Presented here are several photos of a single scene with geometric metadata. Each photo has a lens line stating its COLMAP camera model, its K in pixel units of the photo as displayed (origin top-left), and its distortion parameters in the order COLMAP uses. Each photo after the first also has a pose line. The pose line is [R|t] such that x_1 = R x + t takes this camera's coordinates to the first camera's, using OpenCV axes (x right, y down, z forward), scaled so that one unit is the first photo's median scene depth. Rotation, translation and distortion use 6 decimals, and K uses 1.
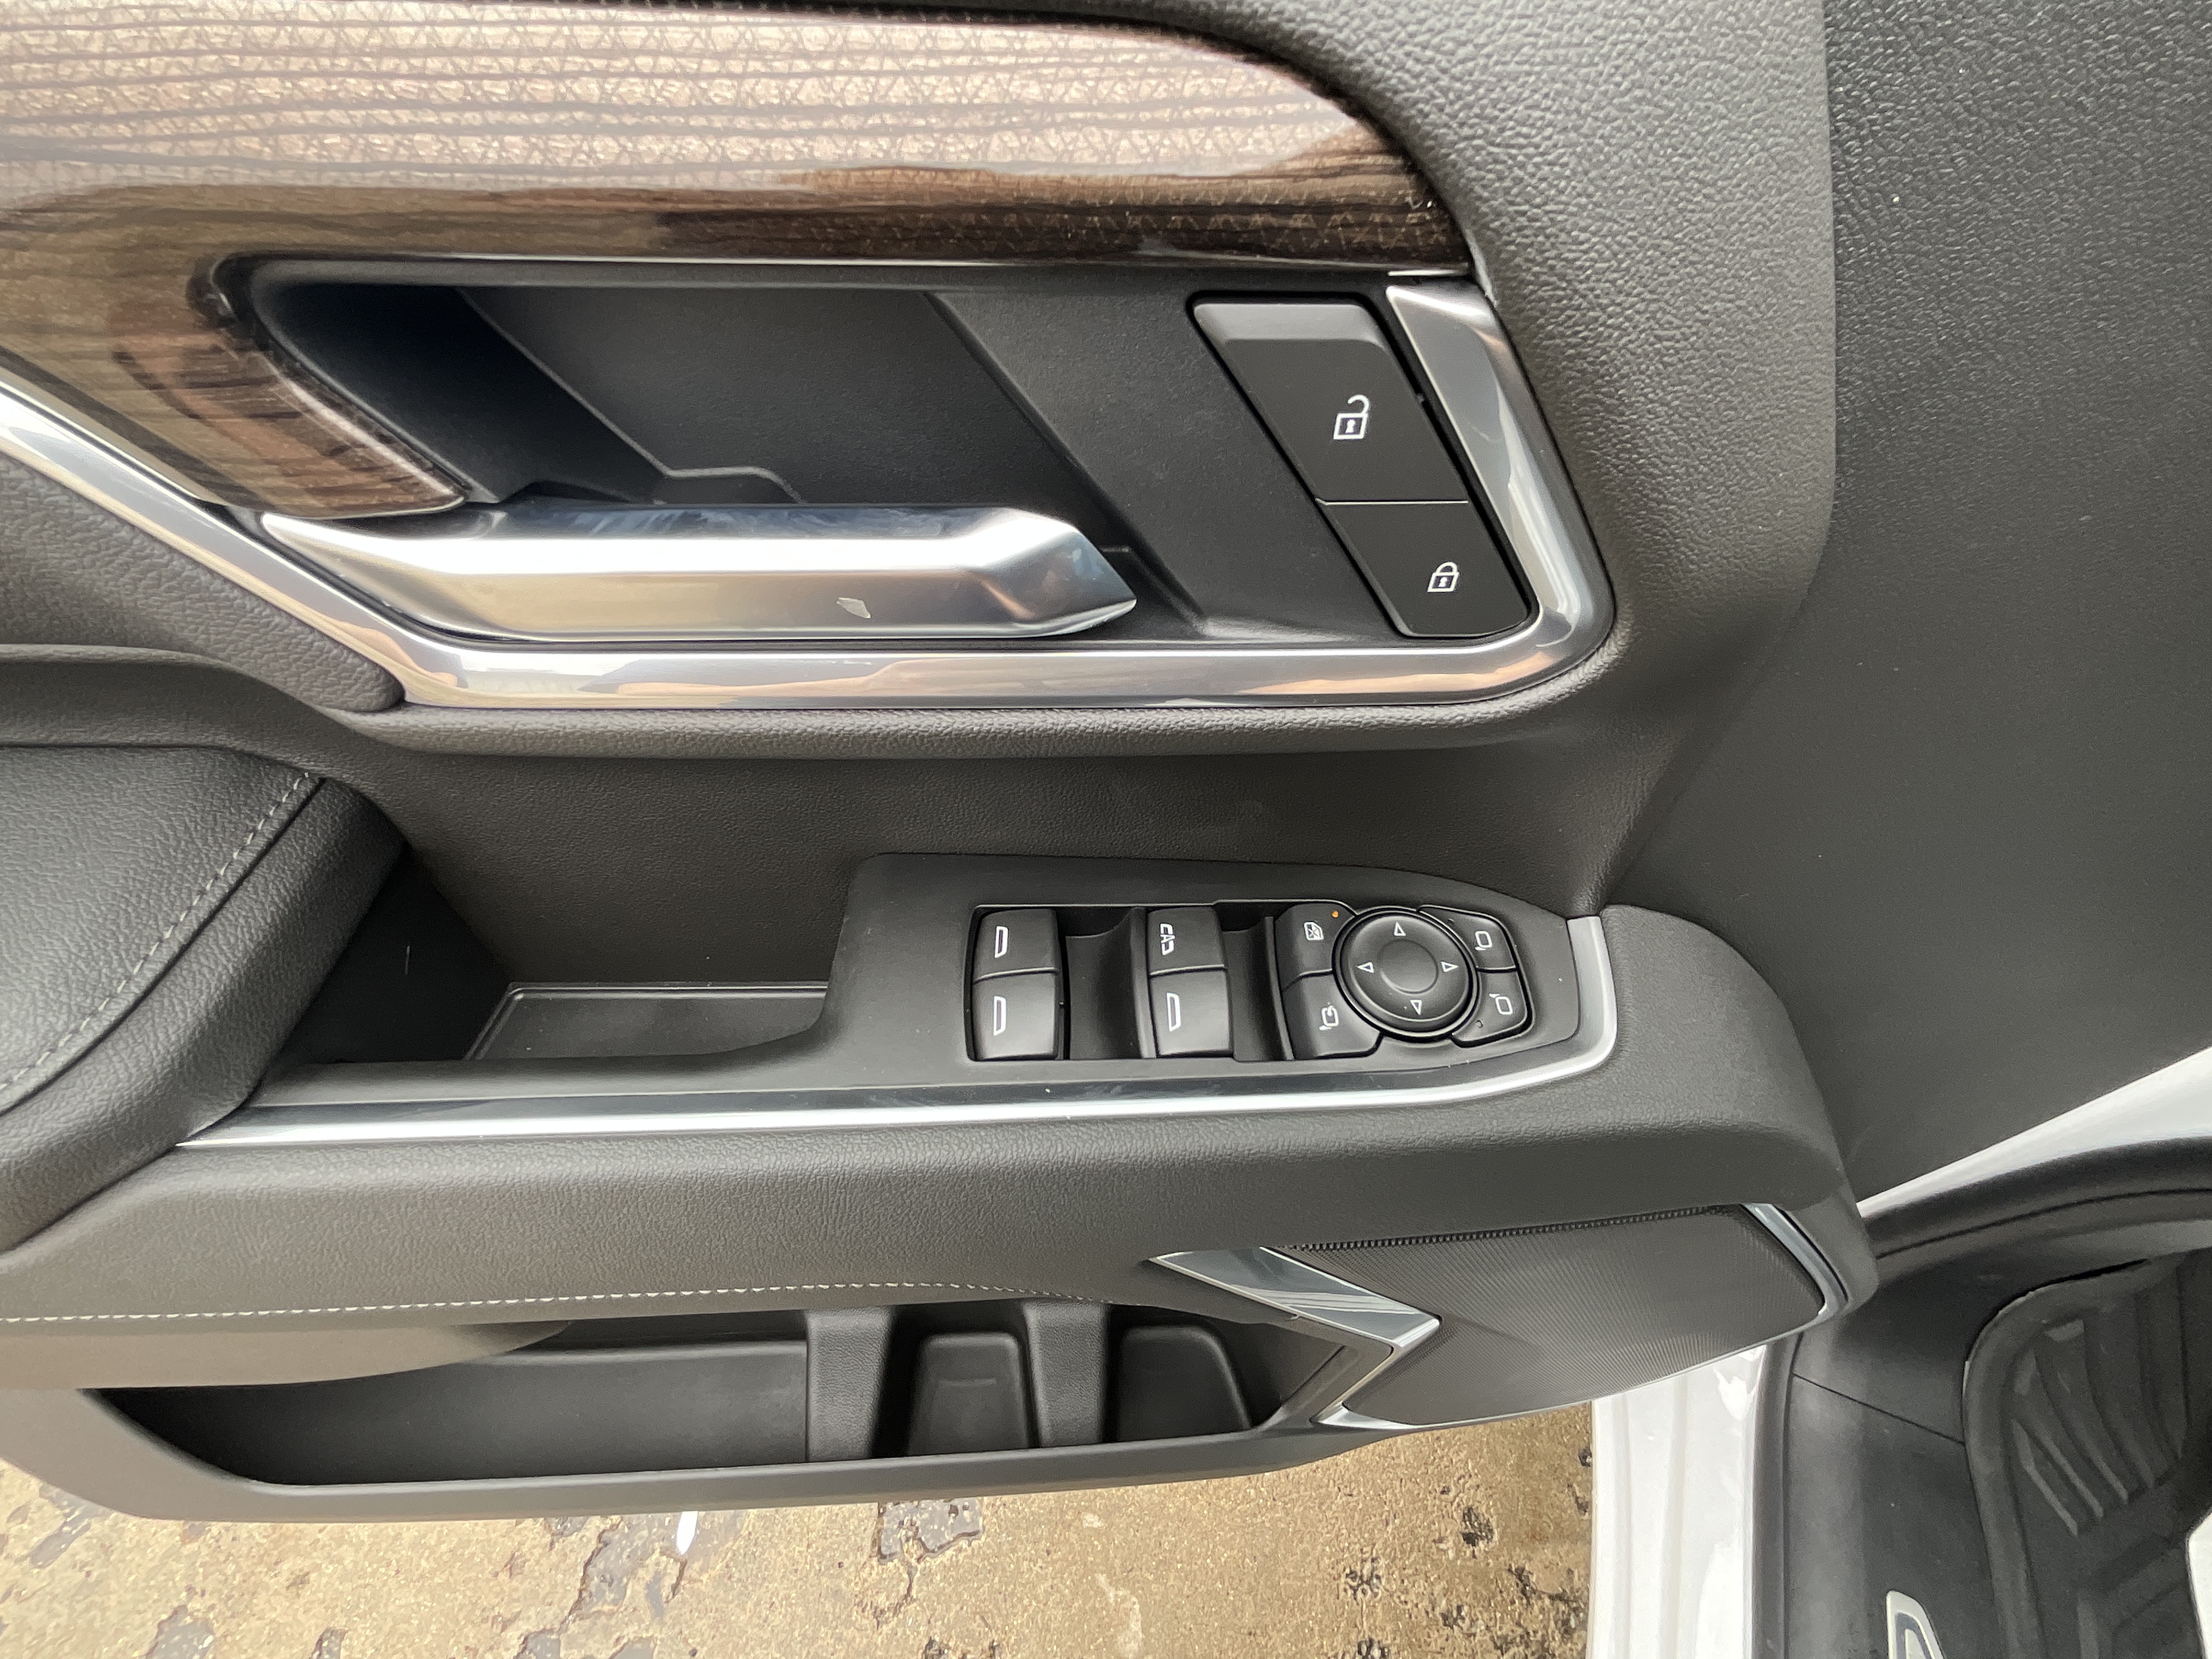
lens RADIAL K [[964.7, 0, 1110.9], [0, 964.7, 834.3], [0, 0, 1]] dist [0.007680, -0.000249]
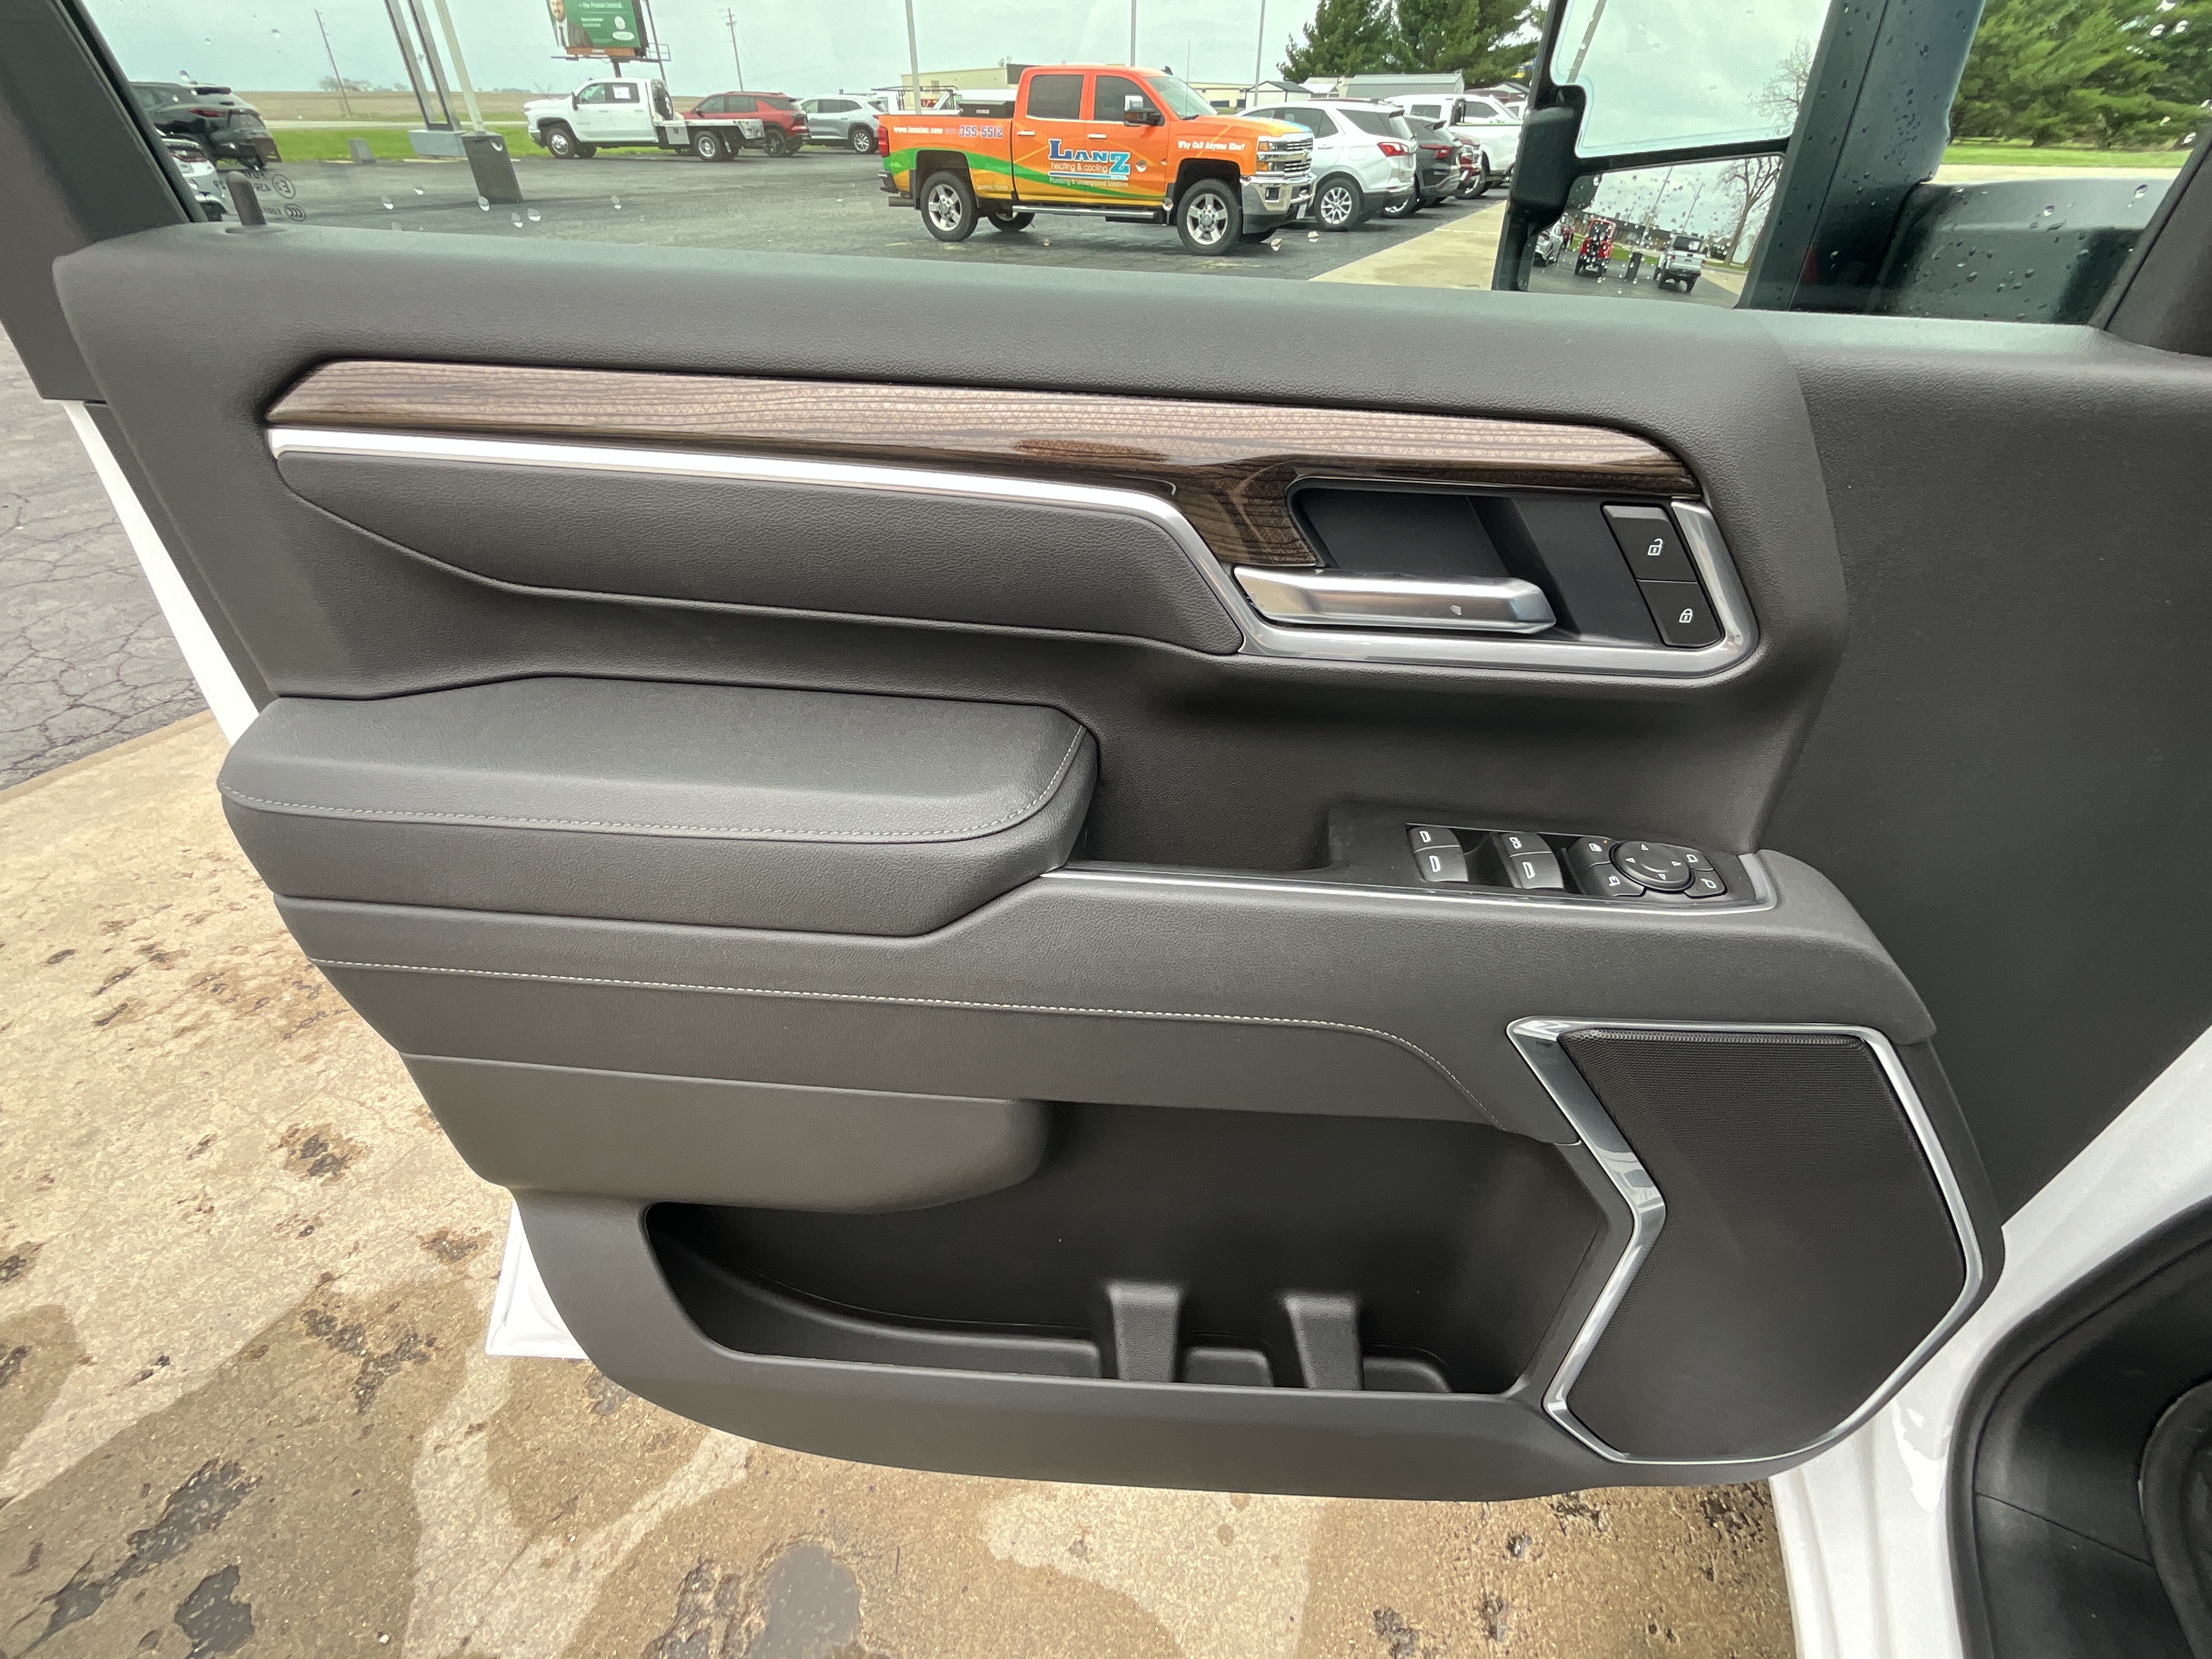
lens RADIAL K [[977.3, 0, 1106.0], [0, 977.3, 829.5], [0, 0, 1]] dist [0.000198, -0.000373]
pose [[0.995833, 0.059311, -0.069270, -0.843482], [-0.078416, 0.944690, -0.318453, 1.057114], [0.046551, 0.322558, 0.945404, -1.140640]]
